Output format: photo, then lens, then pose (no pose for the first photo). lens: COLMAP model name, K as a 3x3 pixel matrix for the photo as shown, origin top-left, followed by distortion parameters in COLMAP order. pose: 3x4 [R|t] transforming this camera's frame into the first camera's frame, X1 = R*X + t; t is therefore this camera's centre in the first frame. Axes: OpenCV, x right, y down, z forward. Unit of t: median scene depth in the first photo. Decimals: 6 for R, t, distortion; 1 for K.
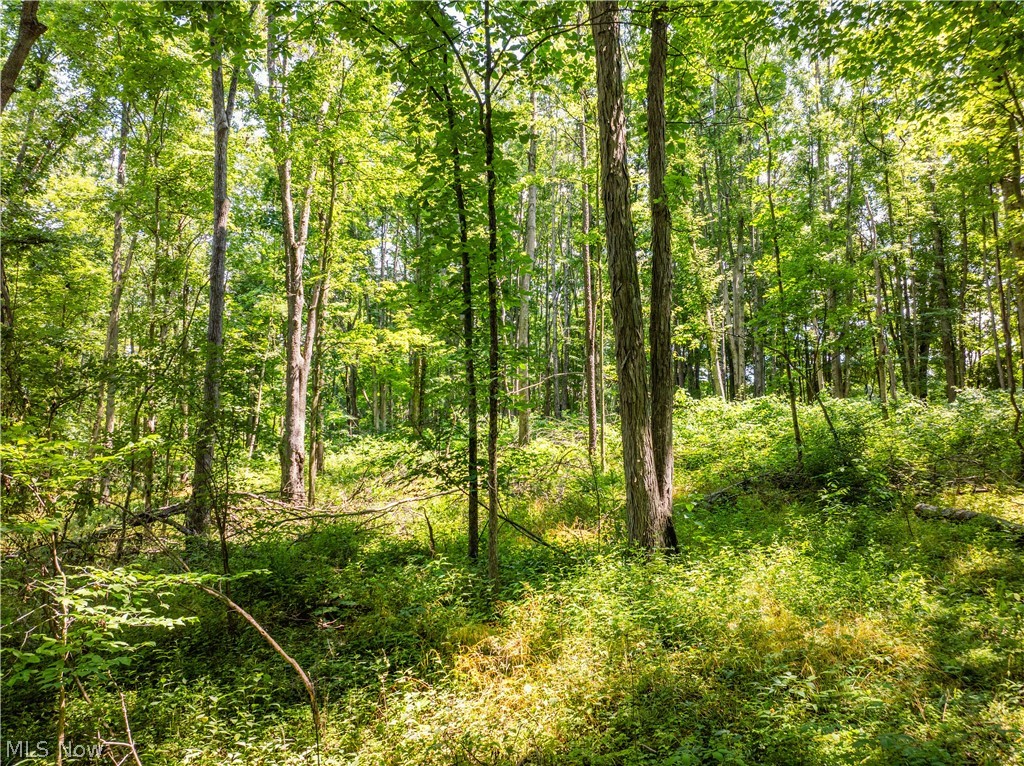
lens RADIAL K [[708.1, 0, 517.8], [0, 708.1, 383.6], [0, 0, 1]] dist [-0.076941, 0.040589]
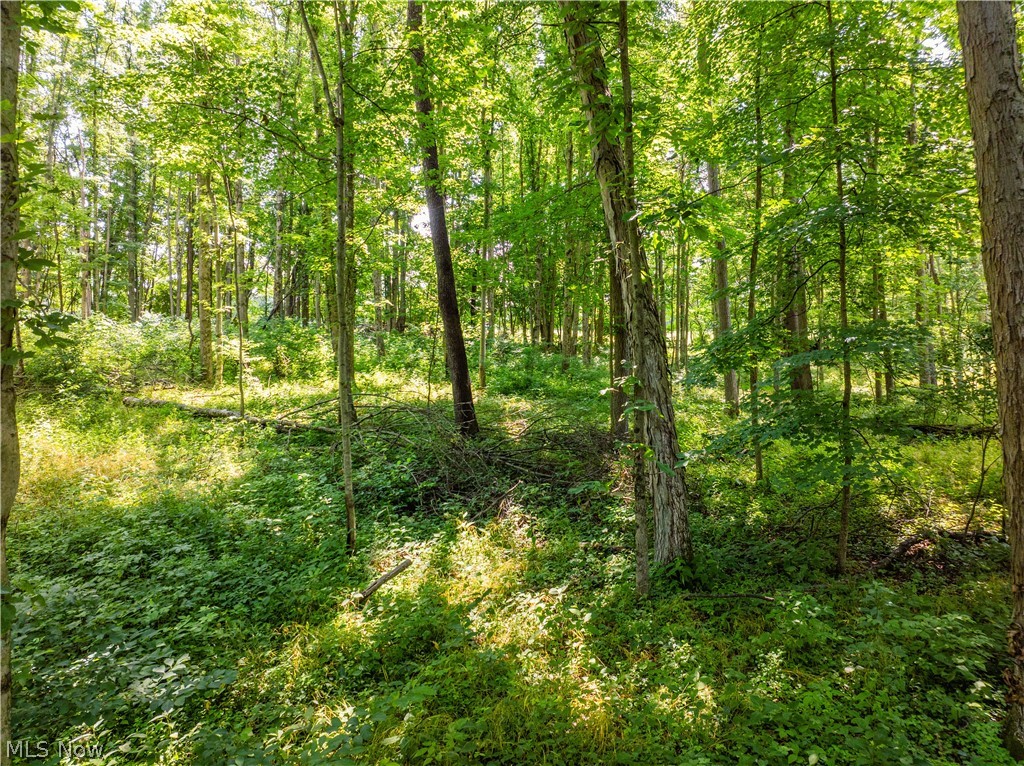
lens RADIAL K [[708.1, 0, 517.8], [0, 708.1, 383.6], [0, 0, 1]] dist [-0.076941, 0.040589]
pose [[0.458741, 0.008062, 0.888534, -0.211995], [-0.116230, 0.991912, 0.051009, -0.011870], [-0.880936, -0.126674, 0.455967, -0.232514]]
